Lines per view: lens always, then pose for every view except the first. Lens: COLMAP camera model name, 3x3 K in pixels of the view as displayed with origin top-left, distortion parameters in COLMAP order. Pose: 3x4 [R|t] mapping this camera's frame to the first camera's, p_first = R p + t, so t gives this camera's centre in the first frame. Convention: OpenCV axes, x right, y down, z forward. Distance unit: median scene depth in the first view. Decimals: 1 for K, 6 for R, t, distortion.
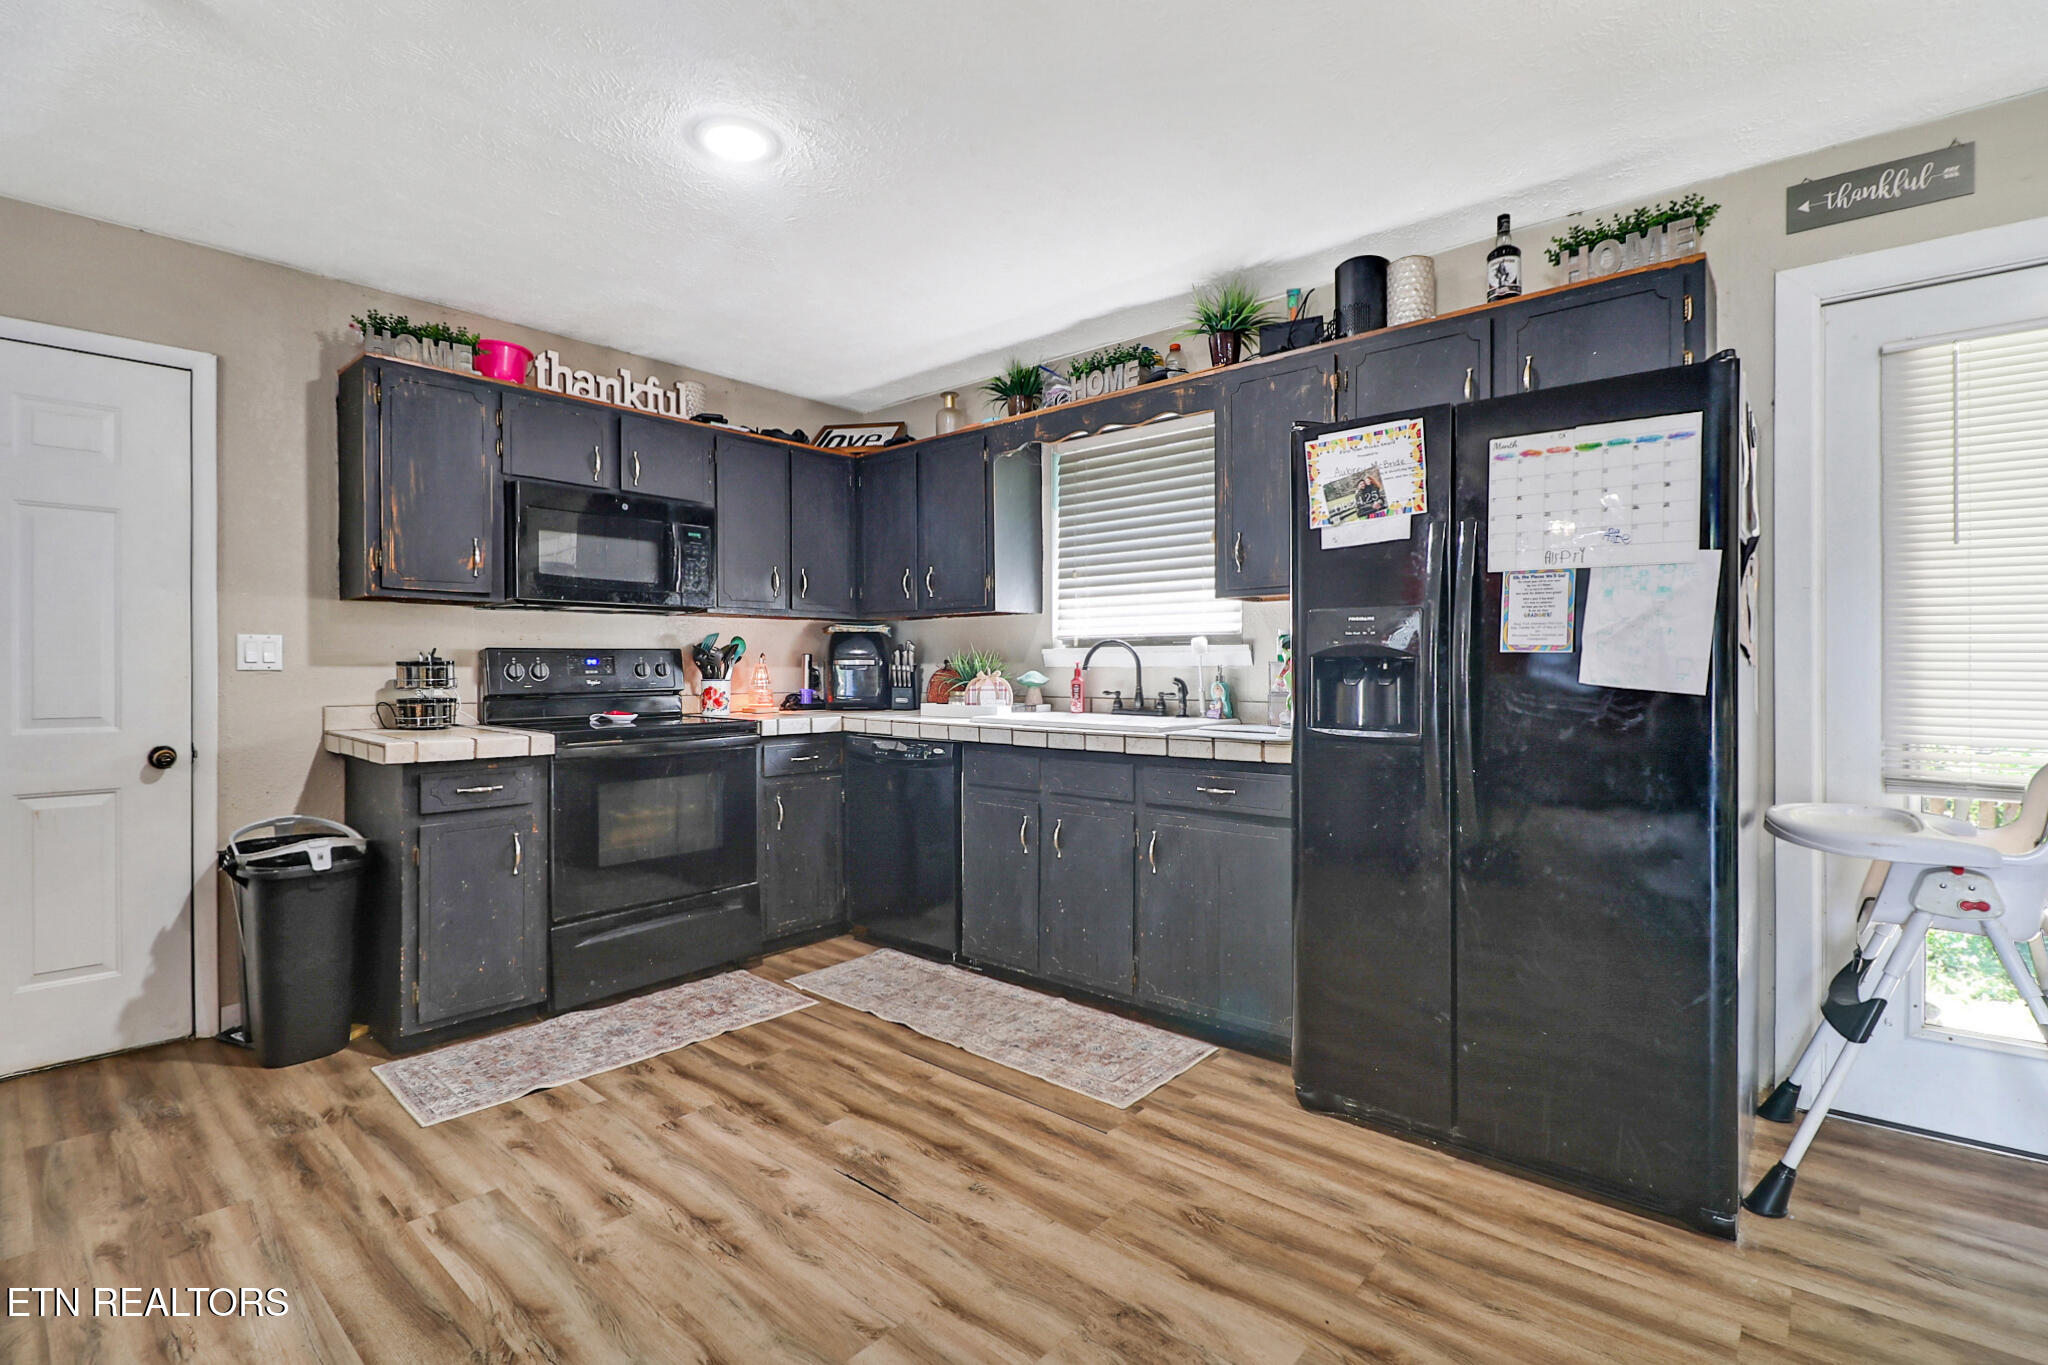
lens RADIAL K [[942.5, 0, 991.7], [0, 942.5, 673.4], [0, 0, 1]] dist [-0.000861, -0.006561]
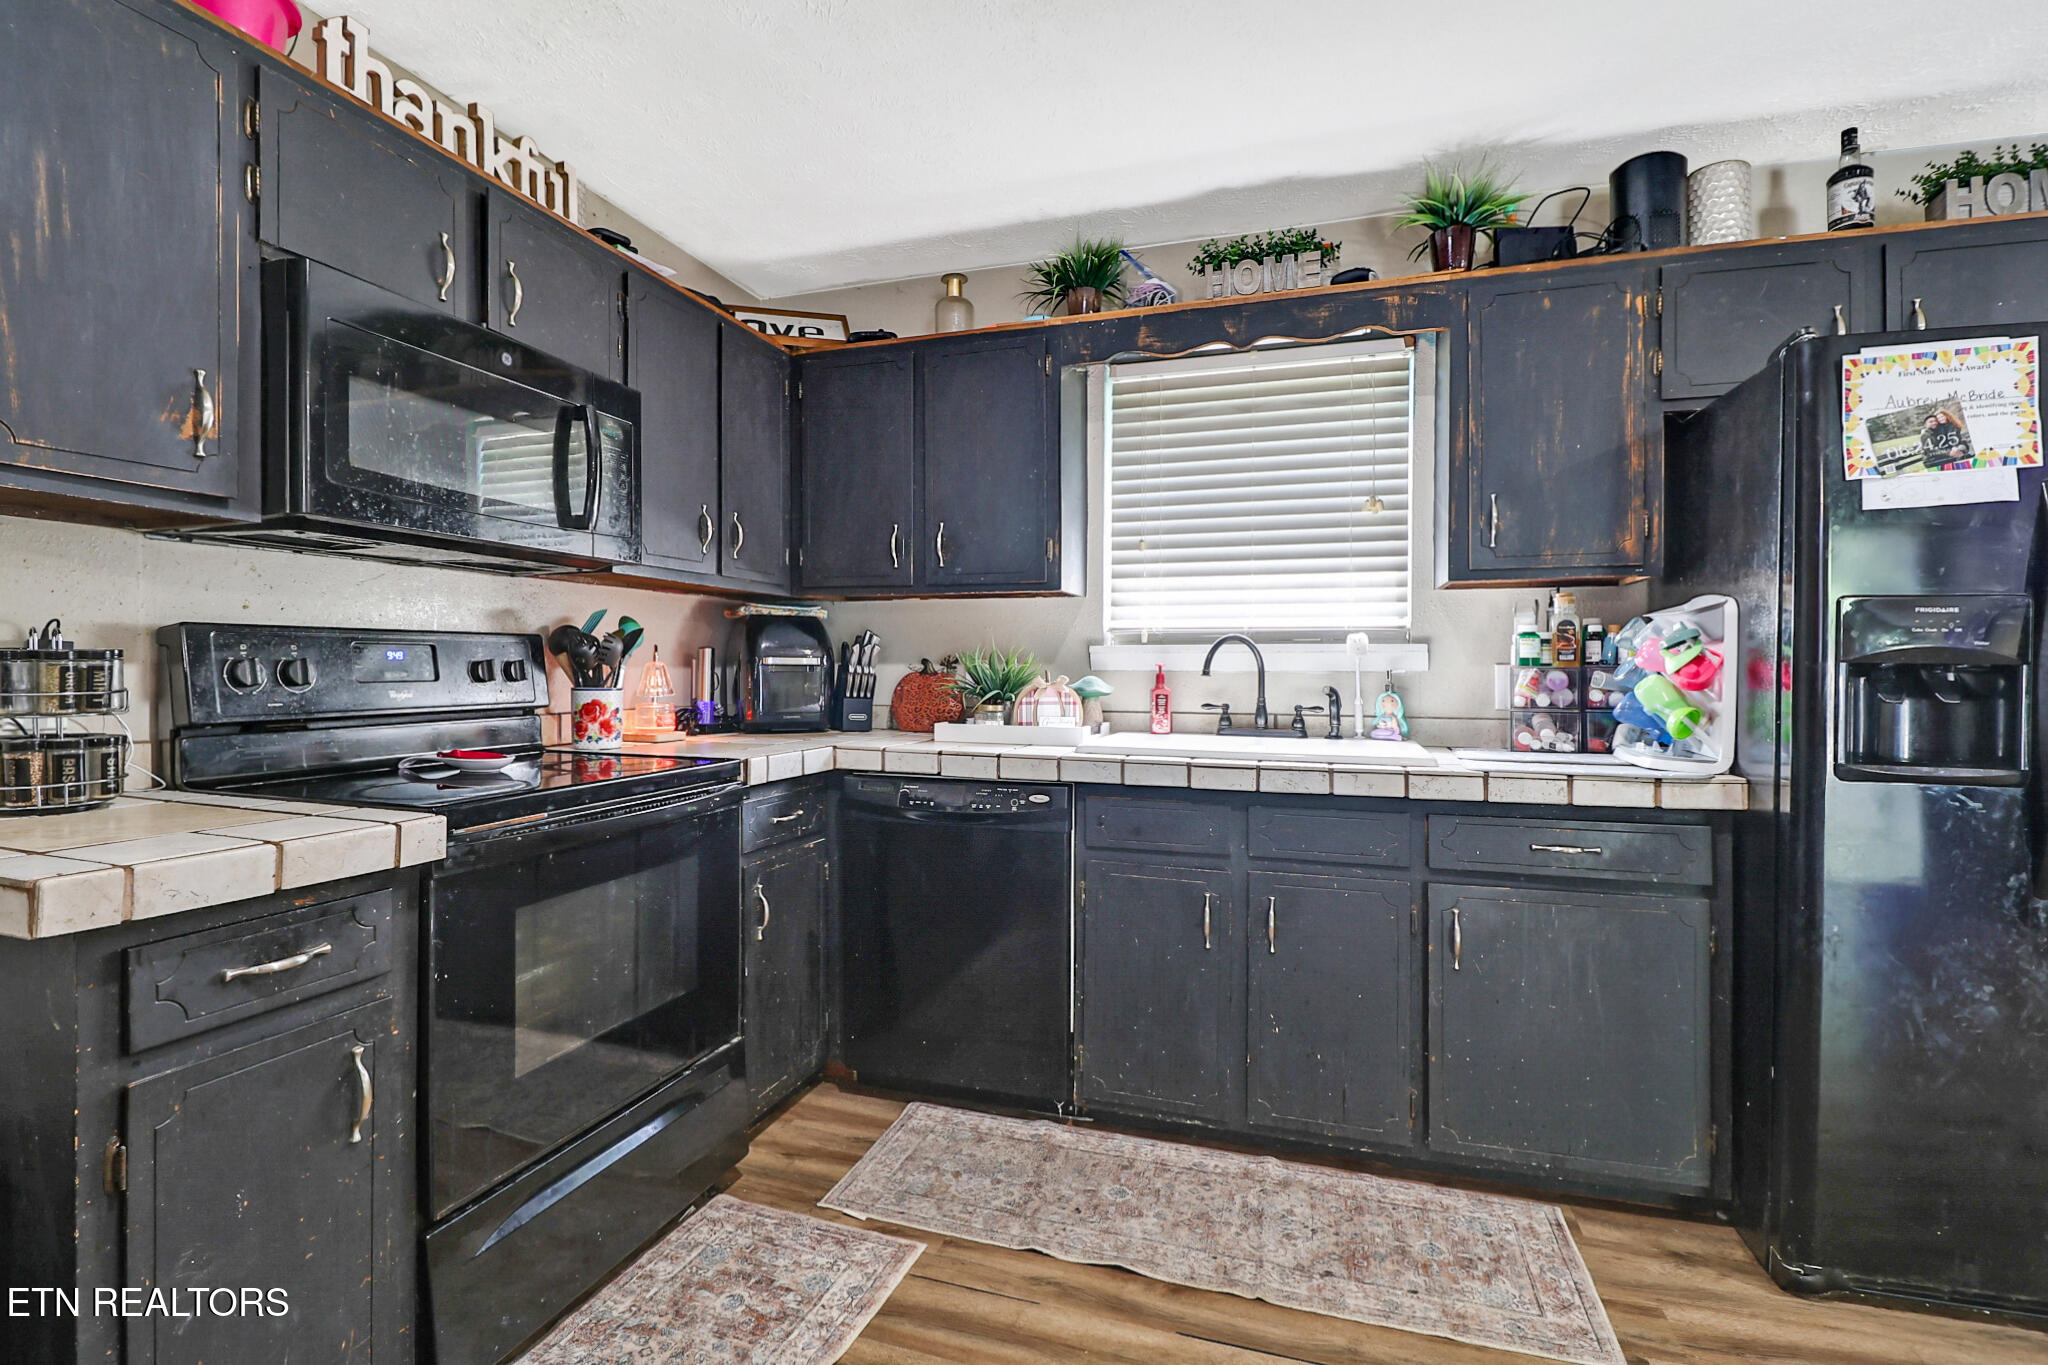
lens RADIAL K [[950.9, 0, 1009.7], [0, 950.9, 673.2], [0, 0, 1]] dist [-0.000658, -0.011899]
pose [[0.915853, 0.005683, 0.401474, -0.381668], [-0.005151, 0.999984, -0.002404, -0.003350], [-0.401481, 0.000134, 0.915867, 0.451714]]
